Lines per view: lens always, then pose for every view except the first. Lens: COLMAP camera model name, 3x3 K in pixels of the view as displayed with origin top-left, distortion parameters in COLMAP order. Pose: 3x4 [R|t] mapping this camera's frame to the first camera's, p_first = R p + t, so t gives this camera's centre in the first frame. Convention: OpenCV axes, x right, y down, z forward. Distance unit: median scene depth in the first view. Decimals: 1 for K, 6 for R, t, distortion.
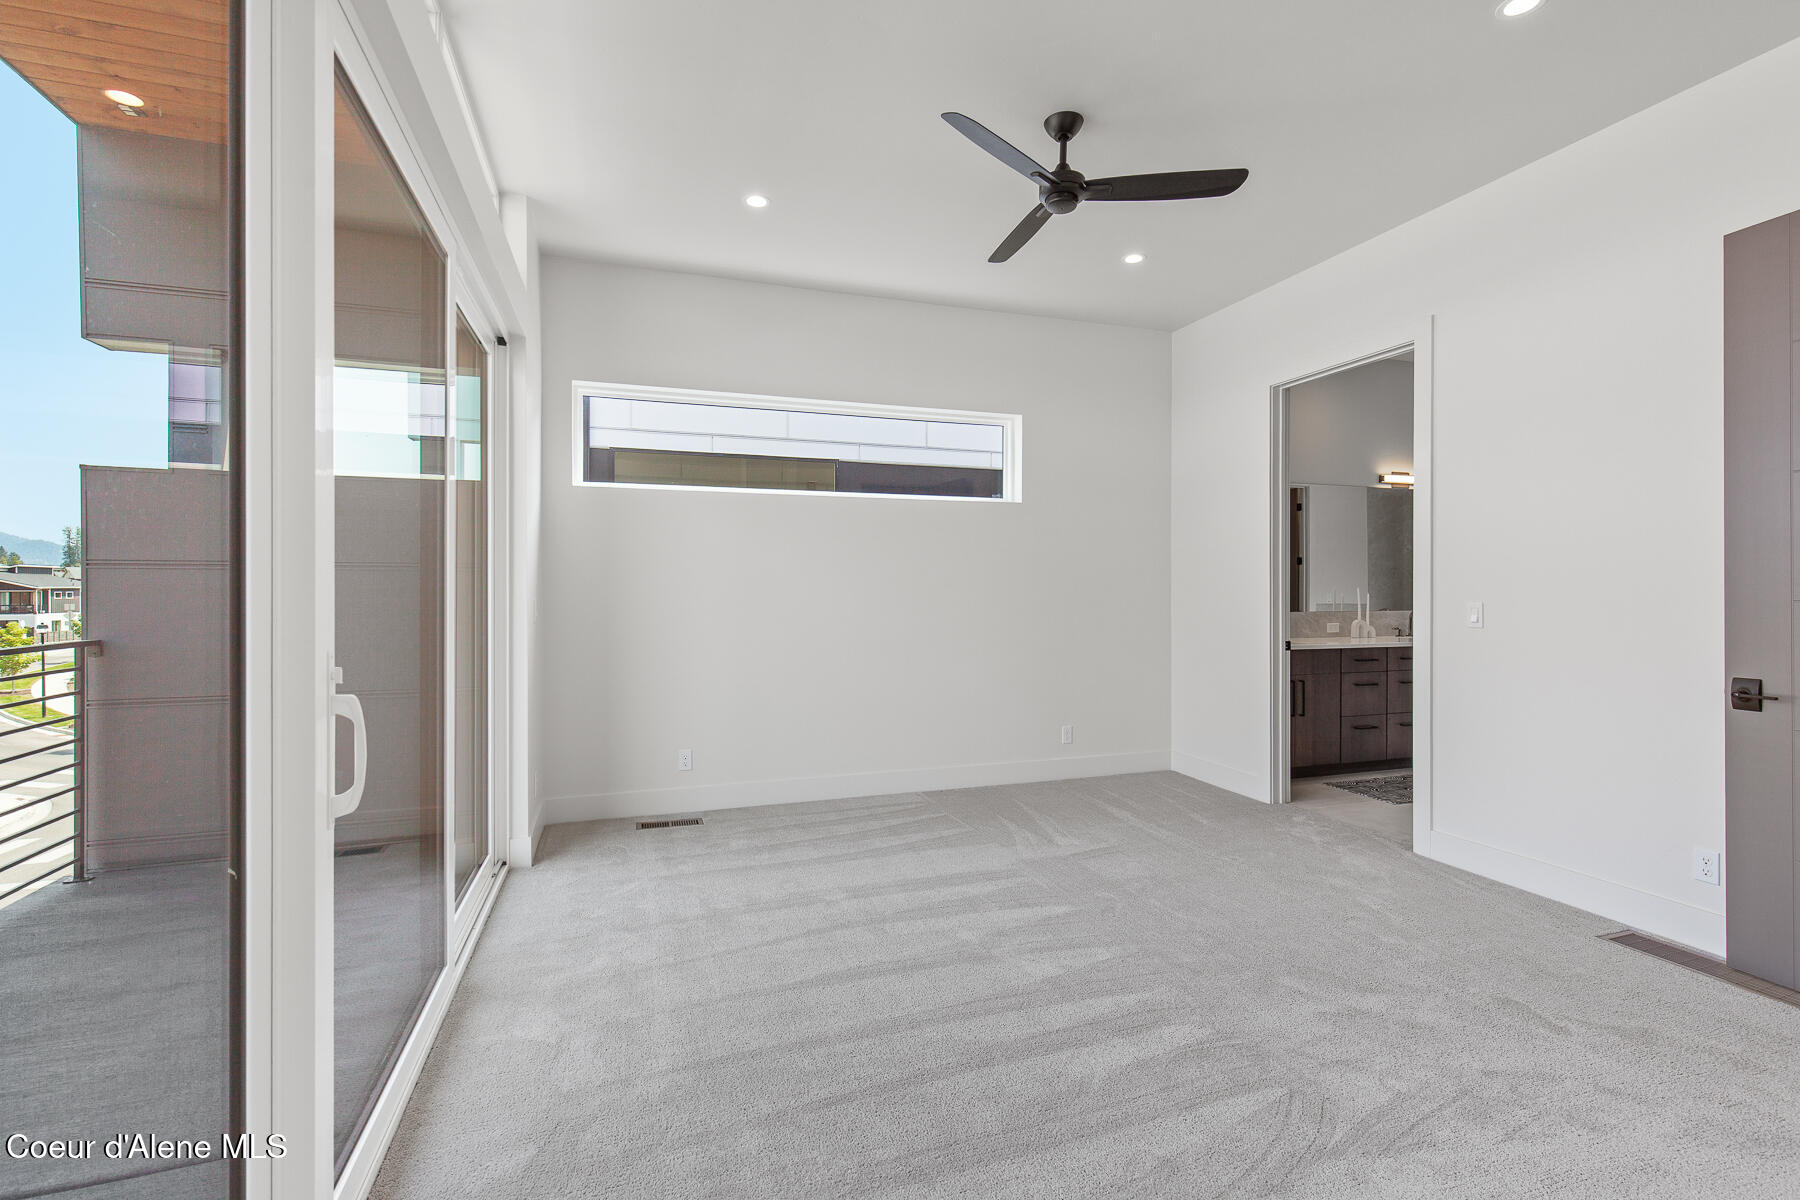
lens RADIAL K [[815.0, 0, 898.7], [0, 815.0, 590.9], [0, 0, 1]] dist [0.006817, -0.001315]
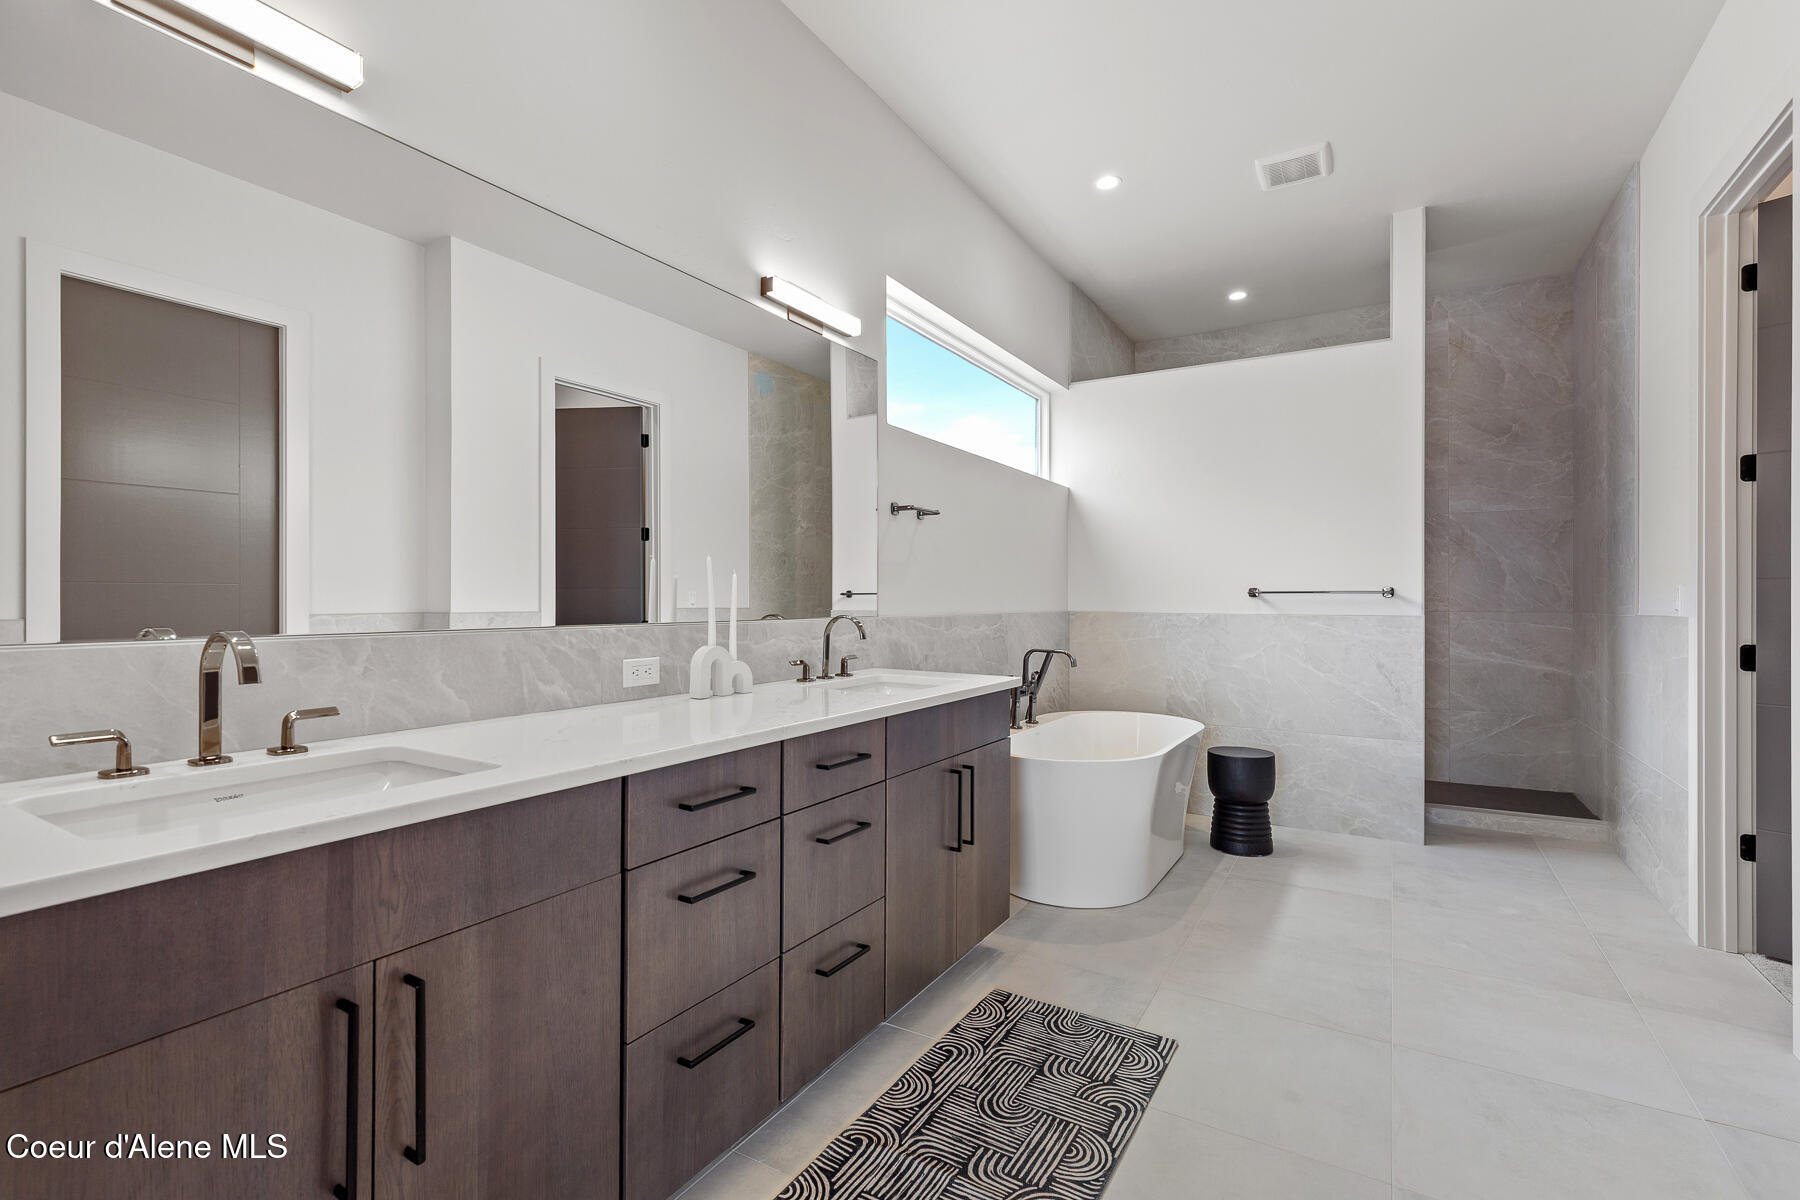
lens RADIAL K [[815.0, 0, 903.3], [0, 815.0, 601.7], [0, 0, 1]] dist [0.006817, -0.001315]
pose [[0.767555, -0.000132, 0.640983, 0.399267], [-0.000552, 0.999999, 0.000867, 0.016067], [-0.640983, -0.001020, 0.767554, 0.672367]]
